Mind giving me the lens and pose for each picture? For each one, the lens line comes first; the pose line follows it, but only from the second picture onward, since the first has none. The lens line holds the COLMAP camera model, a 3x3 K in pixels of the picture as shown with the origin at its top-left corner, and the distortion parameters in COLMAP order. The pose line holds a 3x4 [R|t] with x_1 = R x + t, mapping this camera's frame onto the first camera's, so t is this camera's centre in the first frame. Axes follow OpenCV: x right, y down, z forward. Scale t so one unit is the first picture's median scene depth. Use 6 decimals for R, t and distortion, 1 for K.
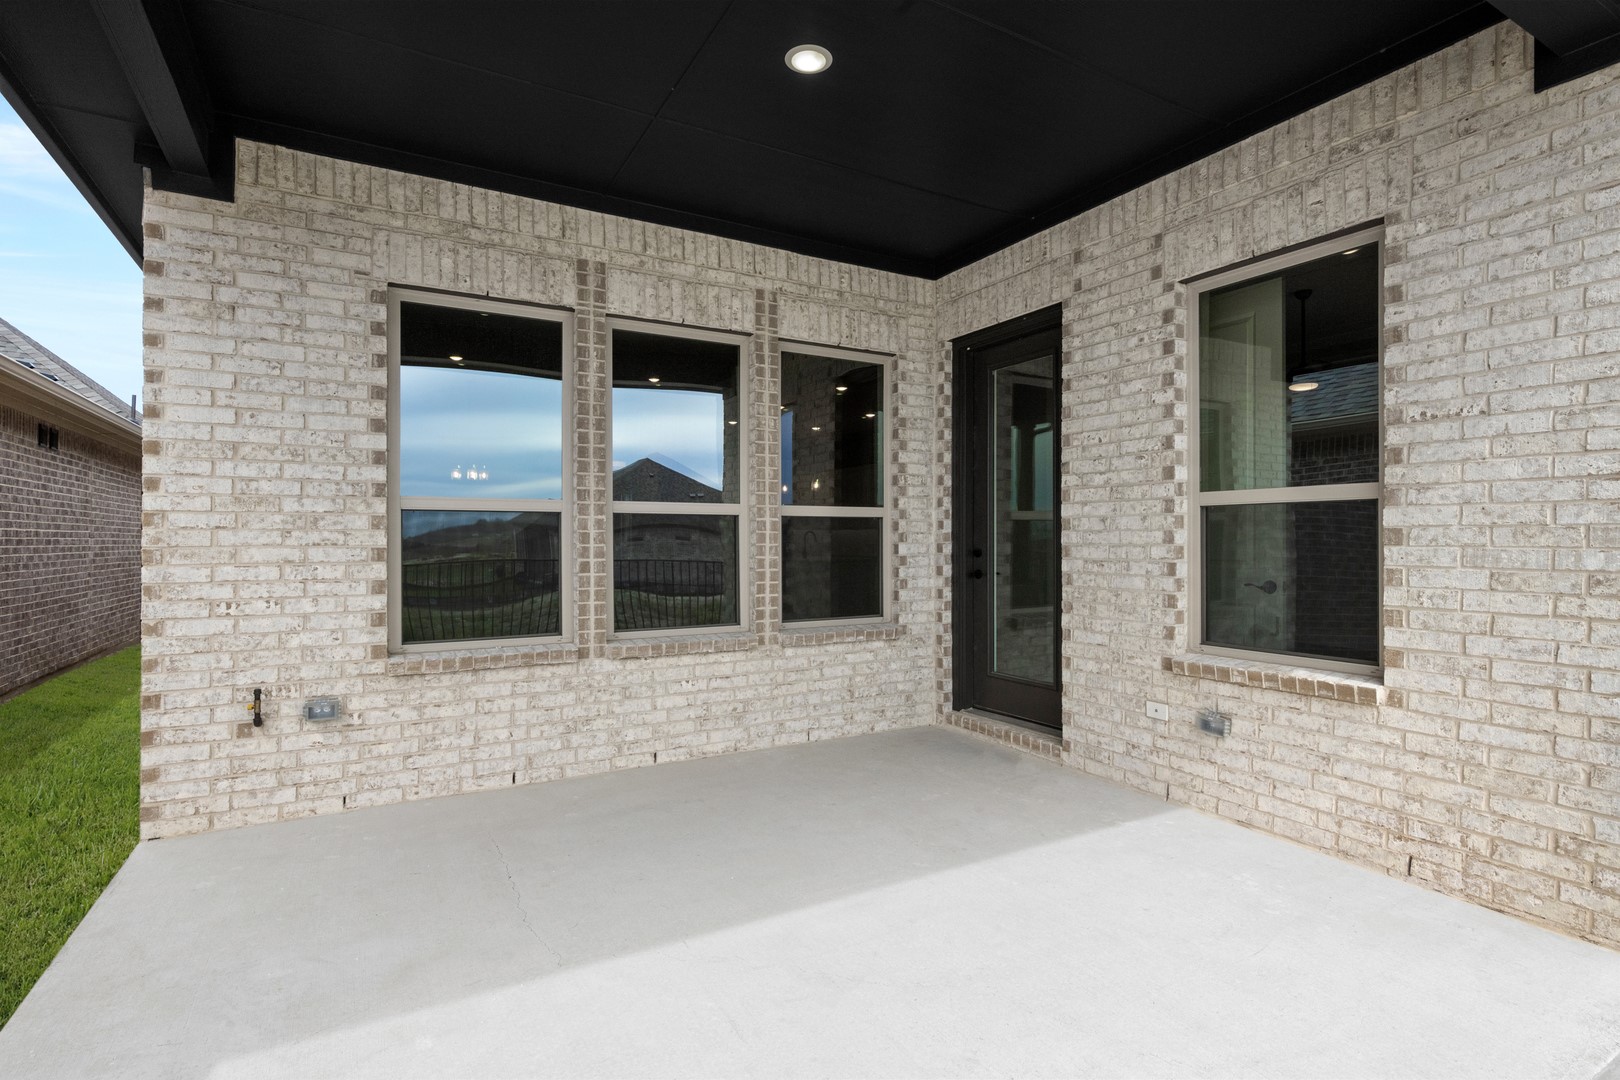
lens RADIAL K [[798.8, 0, 813.0], [0, 798.8, 536.3], [0, 0, 1]] dist [-0.001318, 0.000146]
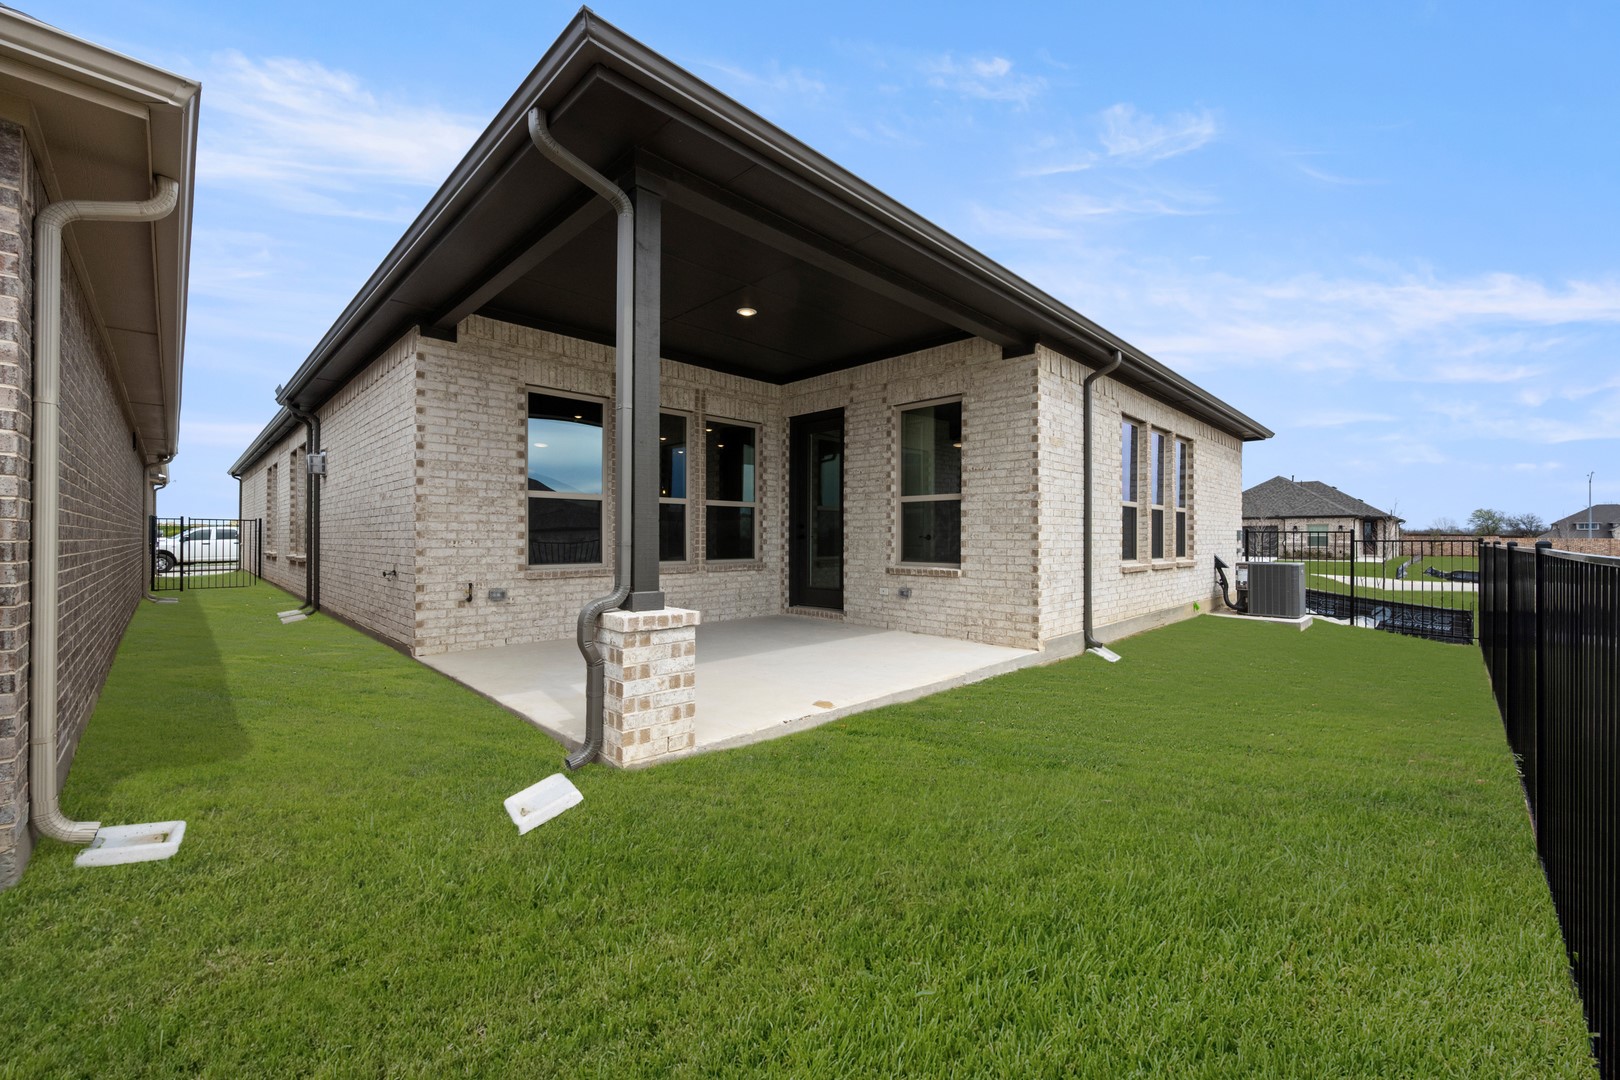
lens RADIAL K [[637.1, 0, 814.7], [0, 637.1, 537.0], [0, 0, 1]] dist [0.000486, 0.000157]
pose [[0.963300, 0.003160, 0.268408, -0.257745], [-0.004583, 0.999979, 0.004676, 0.055888], [-0.268387, -0.005735, 0.963294, -0.726573]]
